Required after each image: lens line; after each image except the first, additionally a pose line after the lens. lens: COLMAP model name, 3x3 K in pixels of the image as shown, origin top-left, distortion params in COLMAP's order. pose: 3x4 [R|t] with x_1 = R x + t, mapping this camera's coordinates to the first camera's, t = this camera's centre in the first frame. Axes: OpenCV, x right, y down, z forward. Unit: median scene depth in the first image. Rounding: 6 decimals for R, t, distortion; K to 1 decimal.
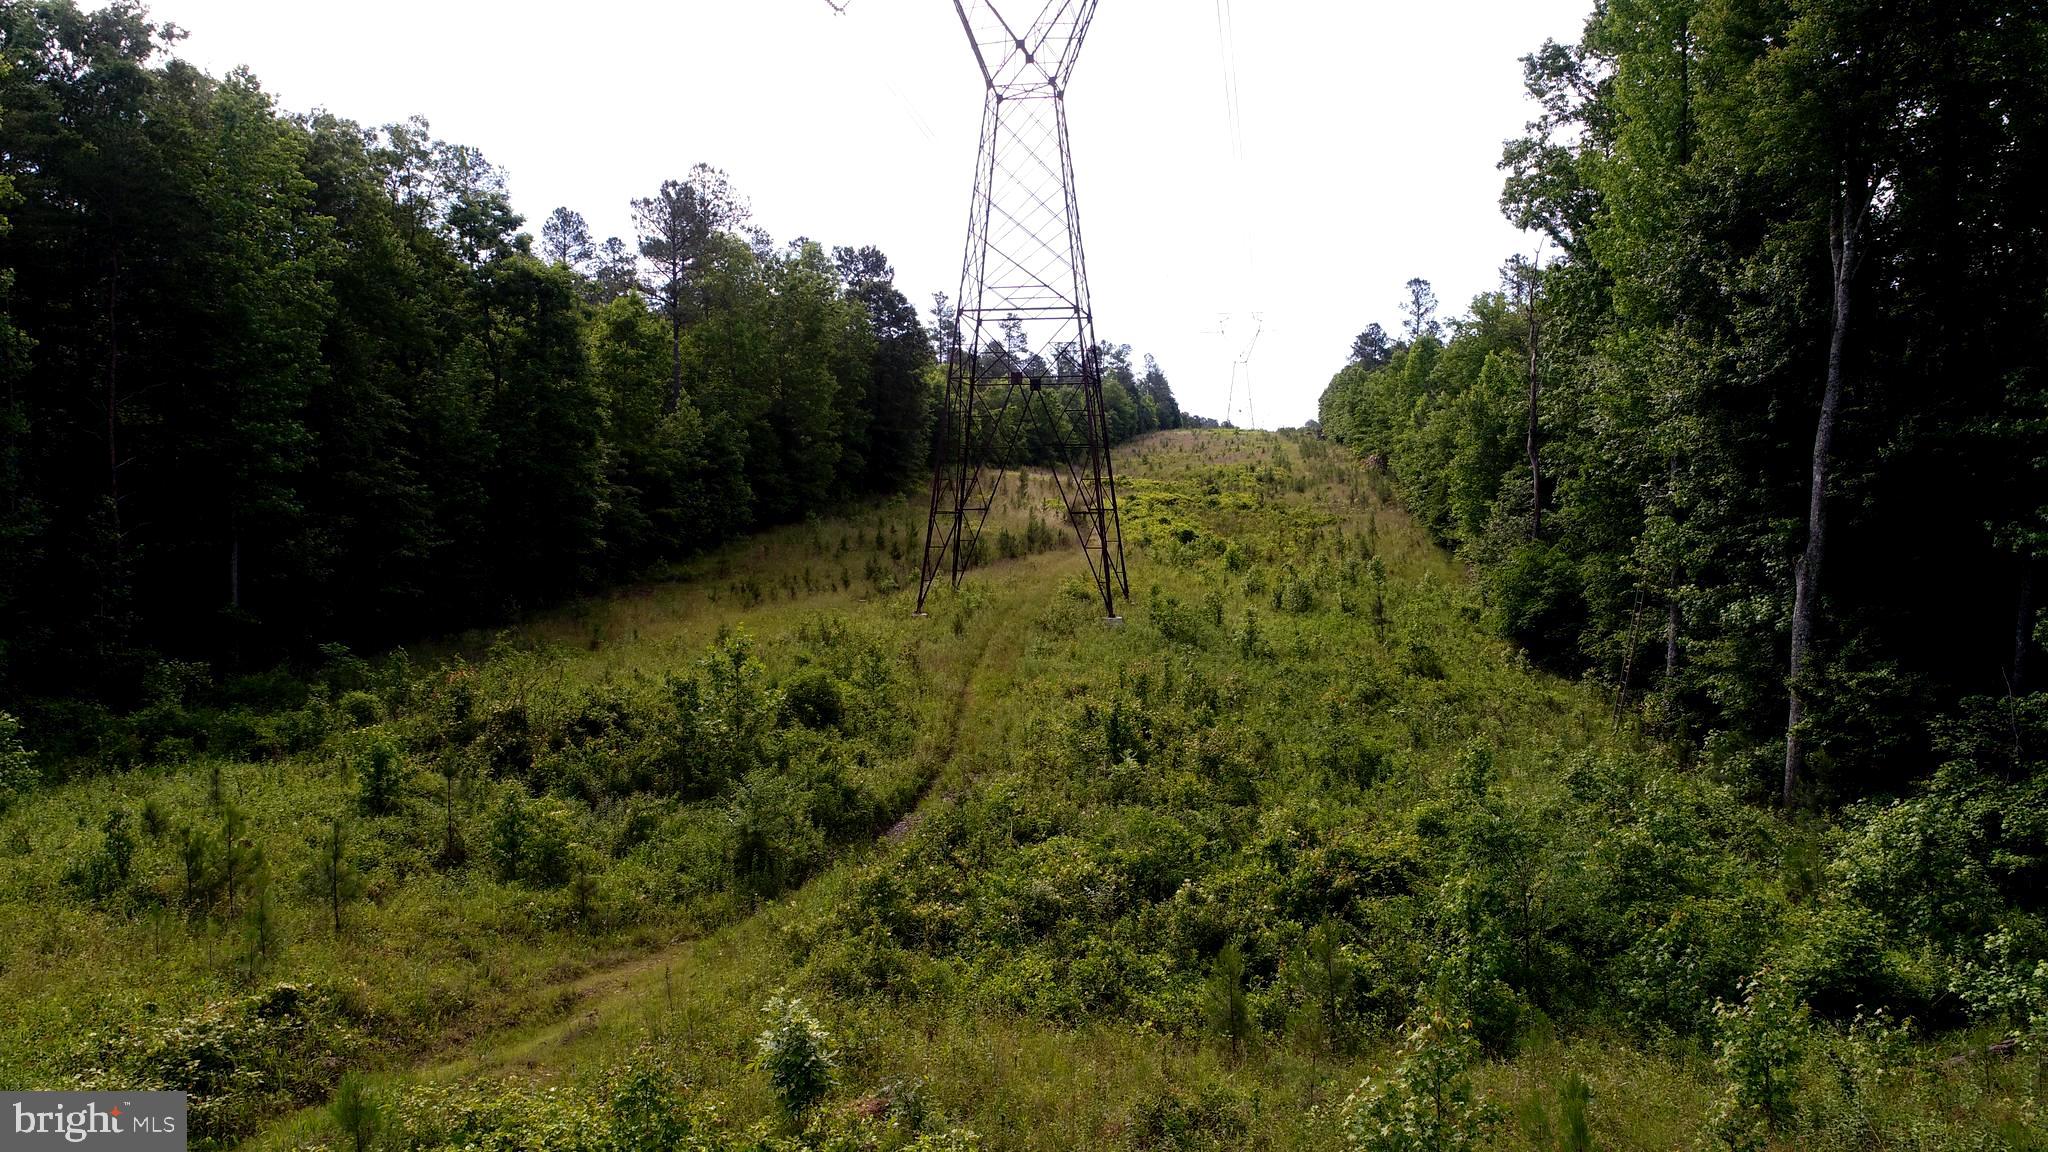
lens RADIAL K [[1382.4, 0, 1017.9], [0, 1382.4, 578.4], [0, 0, 1]] dist [-0.003382, -0.000526]
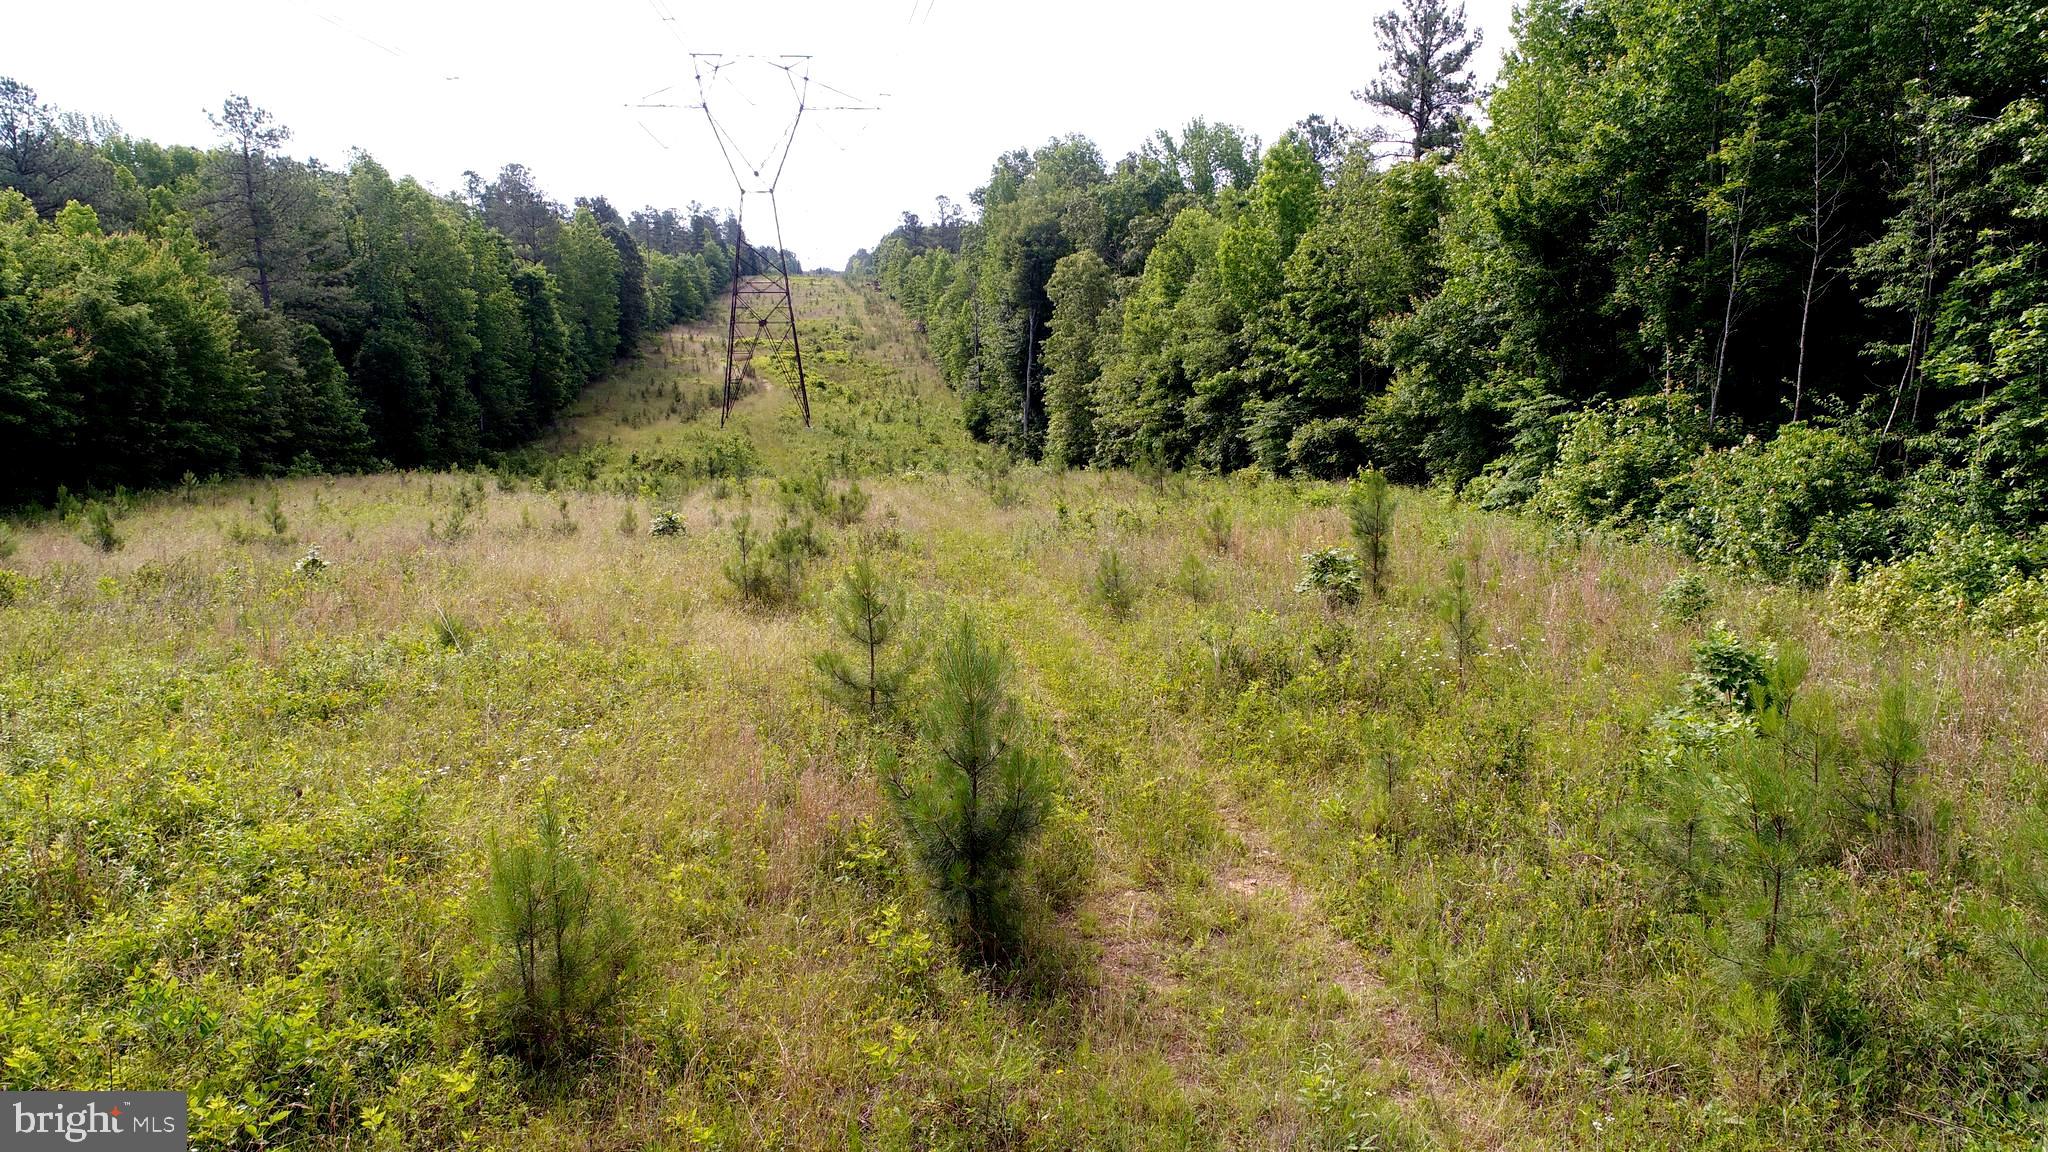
lens RADIAL K [[1382.4, 0, 1022.5], [0, 1382.4, 579.2], [0, 0, 1]] dist [-0.003382, -0.000526]
pose [[0.948203, -0.067732, 0.310360, -0.246247], [0.025905, 0.990237, 0.136963, -0.021205], [-0.316607, -0.121829, 0.940701, -1.000539]]
